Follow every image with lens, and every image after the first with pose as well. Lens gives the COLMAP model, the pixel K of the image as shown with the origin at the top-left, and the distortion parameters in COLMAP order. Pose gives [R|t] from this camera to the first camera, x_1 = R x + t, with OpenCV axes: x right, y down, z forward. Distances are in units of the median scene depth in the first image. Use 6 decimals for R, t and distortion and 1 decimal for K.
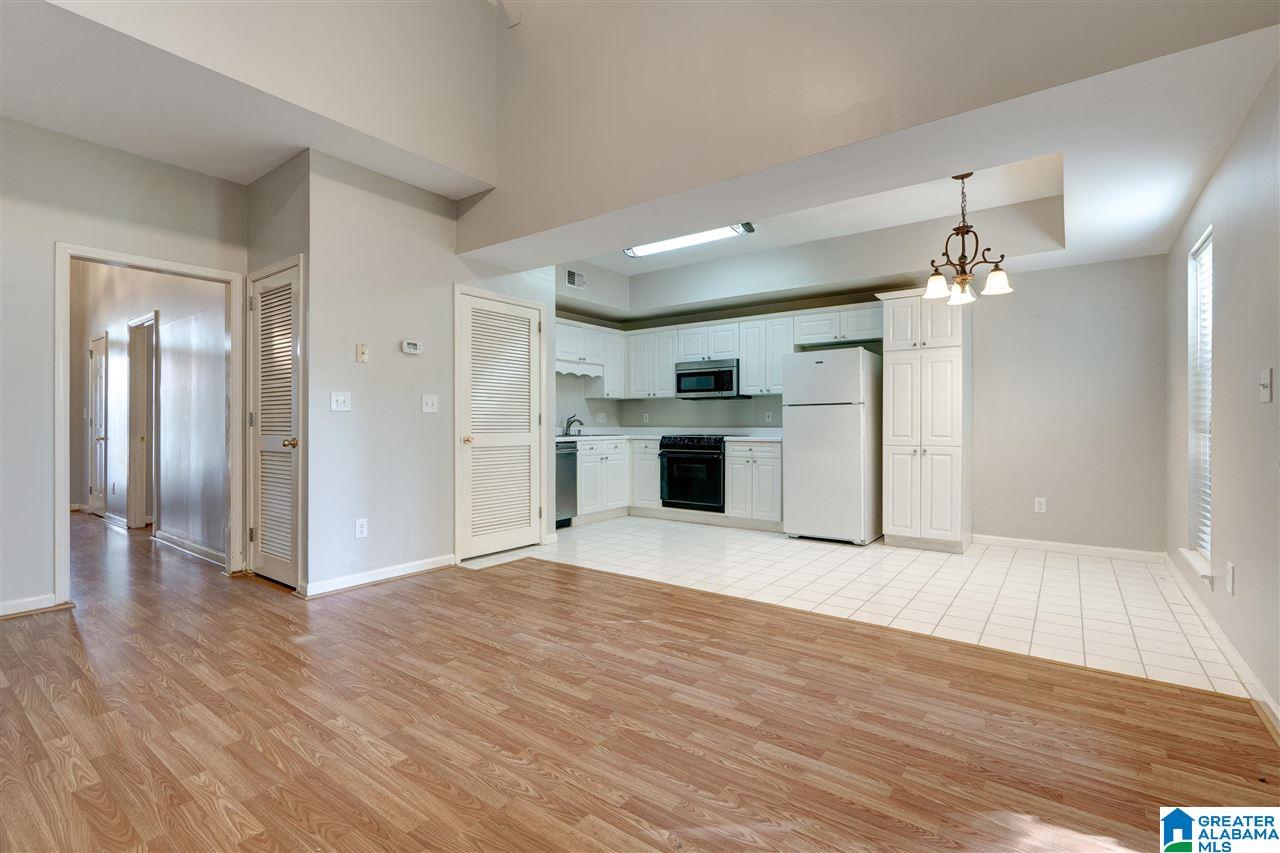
lens RADIAL K [[577.5, 0, 643.0], [0, 577.5, 425.4], [0, 0, 1]] dist [-0.003822, 0.000694]
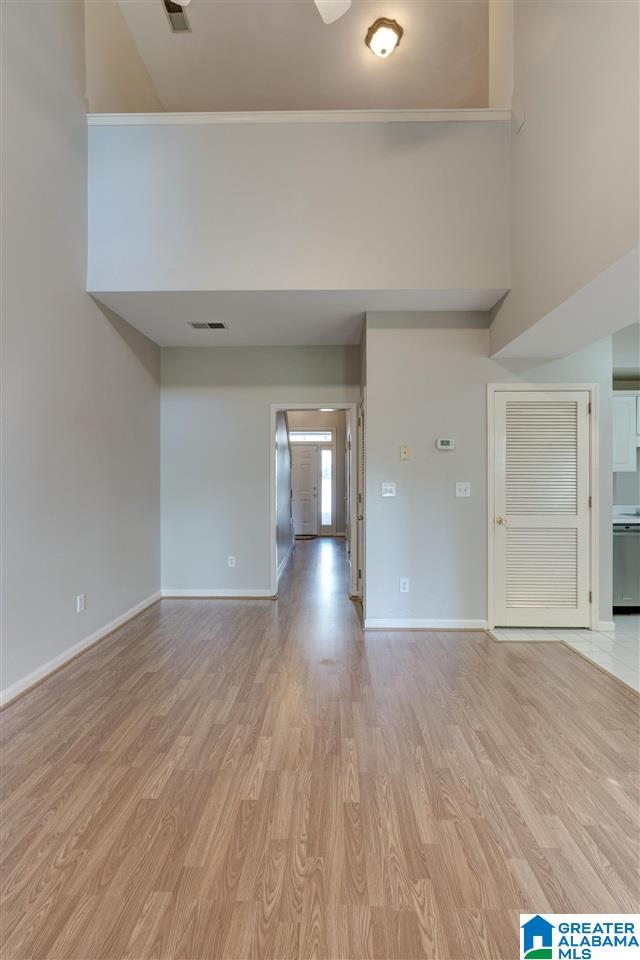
lens RADIAL K [[438.4, 0, 327.2], [0, 438.4, 478.9], [0, 0, 1]] dist [-0.002069, 0.000010]
pose [[0.578840, 0.000179, -0.815441, 0.230500], [-0.001835, 0.999998, -0.001083, -0.064995], [0.815439, 0.002123, 0.578839, 0.276021]]
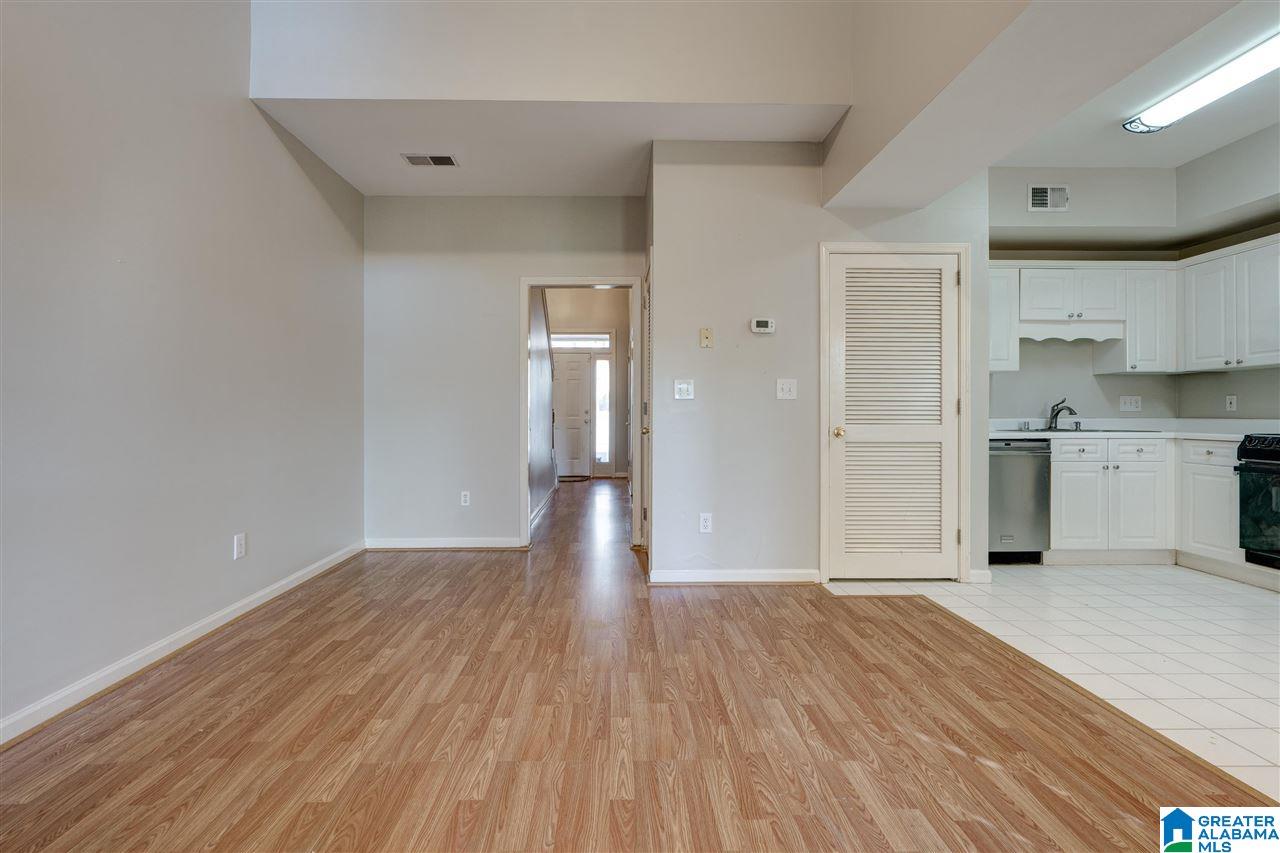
lens RADIAL K [[591.2, 0, 630.7], [0, 591.2, 415.1], [0, 0, 1]] dist [-0.002305, 0.000512]
pose [[0.611030, 0.002277, -0.791604, 0.207067], [-0.002483, 0.999996, 0.000960, 0.000472], [0.791604, 0.001379, 0.611033, 0.311268]]
